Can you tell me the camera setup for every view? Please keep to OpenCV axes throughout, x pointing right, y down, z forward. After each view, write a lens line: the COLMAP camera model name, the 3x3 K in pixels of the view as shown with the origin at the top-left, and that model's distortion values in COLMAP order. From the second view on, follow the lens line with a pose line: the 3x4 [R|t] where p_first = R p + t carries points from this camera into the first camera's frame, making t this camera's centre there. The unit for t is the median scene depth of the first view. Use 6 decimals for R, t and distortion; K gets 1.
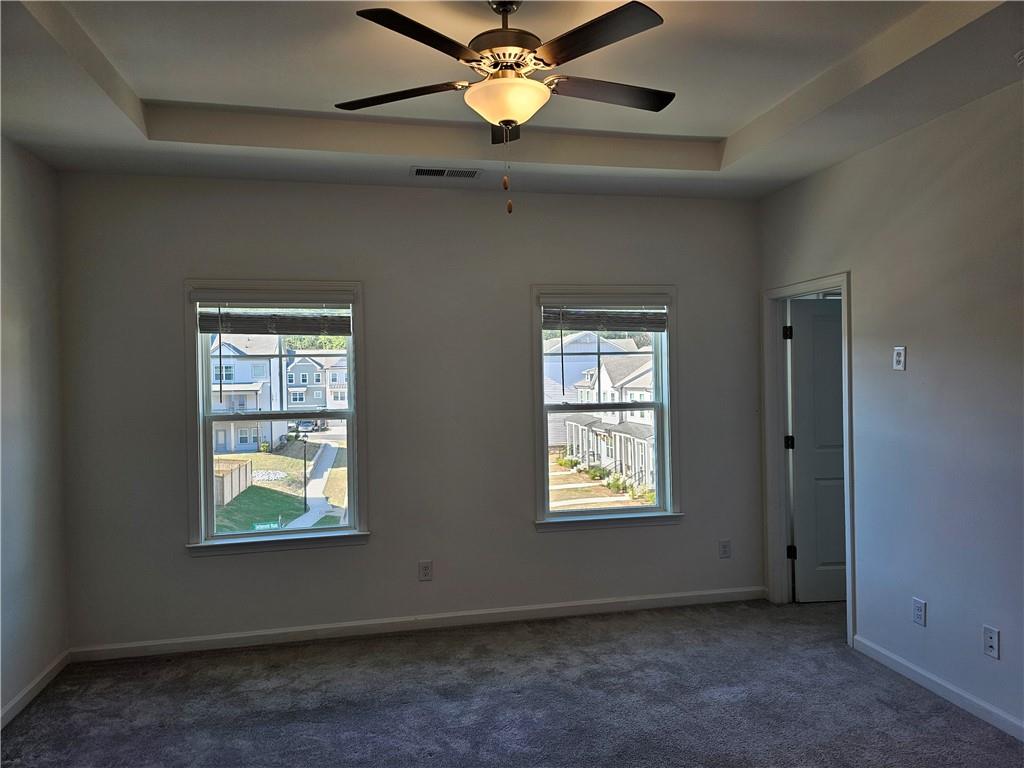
lens RADIAL K [[692.3, 0, 516.4], [0, 692.3, 391.0], [0, 0, 1]] dist [0.058792, -0.032964]
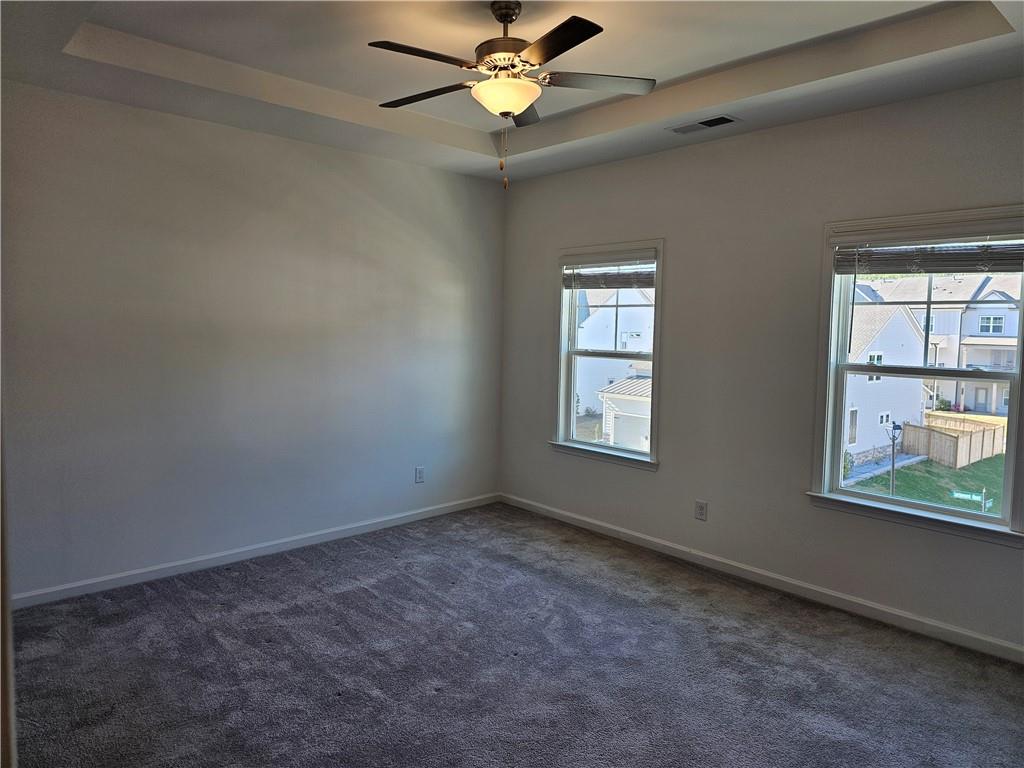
lens RADIAL K [[692.3, 0, 514.1], [0, 692.3, 381.9], [0, 0, 1]] dist [0.058792, -0.032964]
pose [[0.502690, 0.096148, -0.859103, 0.655127], [-0.046028, 0.995363, 0.084465, -0.012610], [0.863240, -0.002917, 0.504785, 0.236069]]
